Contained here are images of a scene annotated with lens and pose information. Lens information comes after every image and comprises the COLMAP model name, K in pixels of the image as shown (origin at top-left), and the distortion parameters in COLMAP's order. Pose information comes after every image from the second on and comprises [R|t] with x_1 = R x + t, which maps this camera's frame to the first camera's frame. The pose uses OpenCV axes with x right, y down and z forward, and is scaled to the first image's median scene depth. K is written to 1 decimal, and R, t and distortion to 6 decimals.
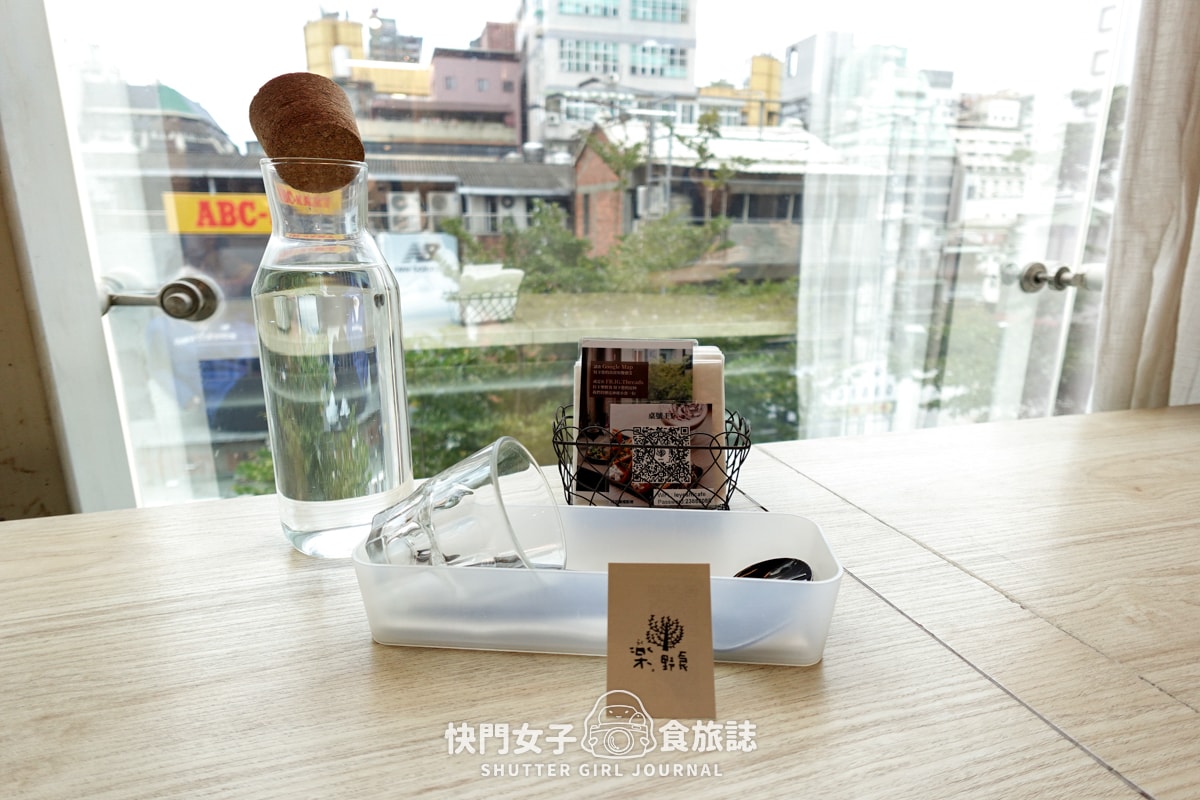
lens RADIAL K [[675.5, 0, 600.1], [0, 675.5, 408.3], [0, 0, 1]] dist [-0.001026, -0.004306]
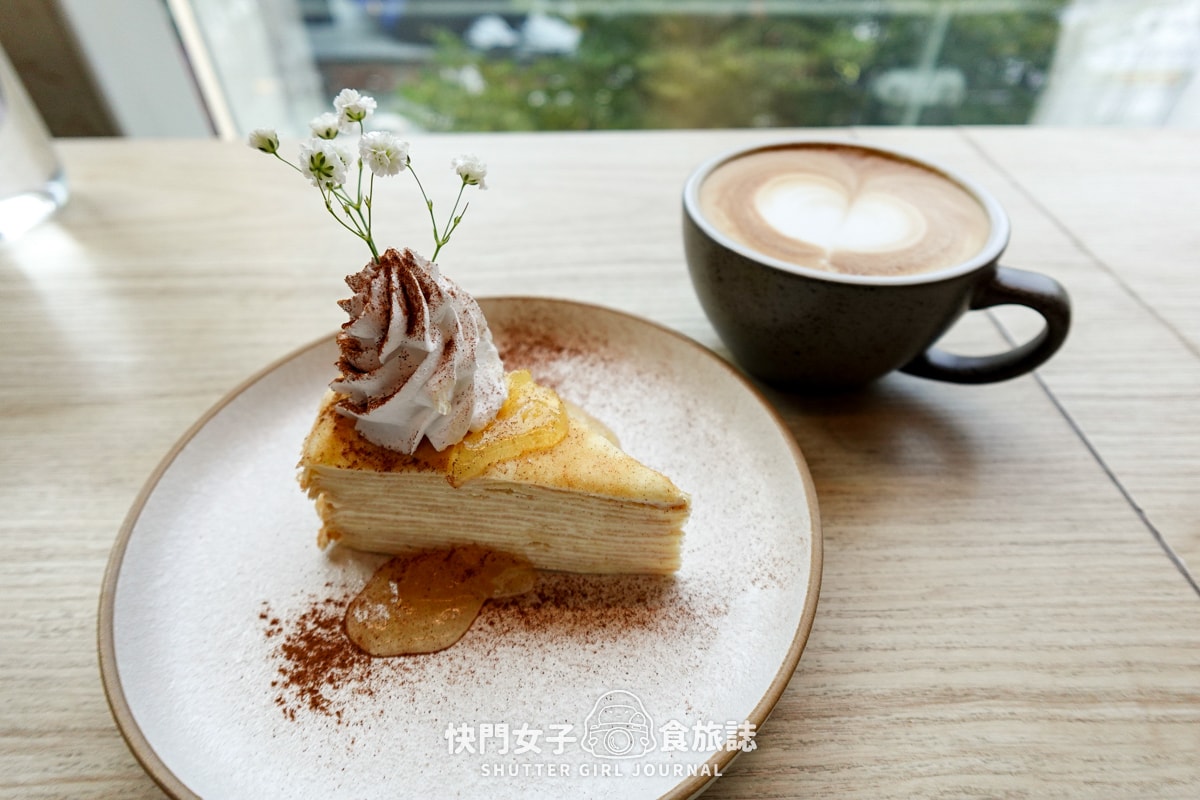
lens RADIAL K [[675.5, 0, 603.1], [0, 675.5, 399.1], [0, 0, 1]] dist [-0.001026, -0.004306]
pose [[0.965399, 0.176598, -0.191877, 0.148060], [-0.066160, 0.877587, 0.474830, -0.007736], [0.252243, -0.445706, 0.858906, 0.515189]]
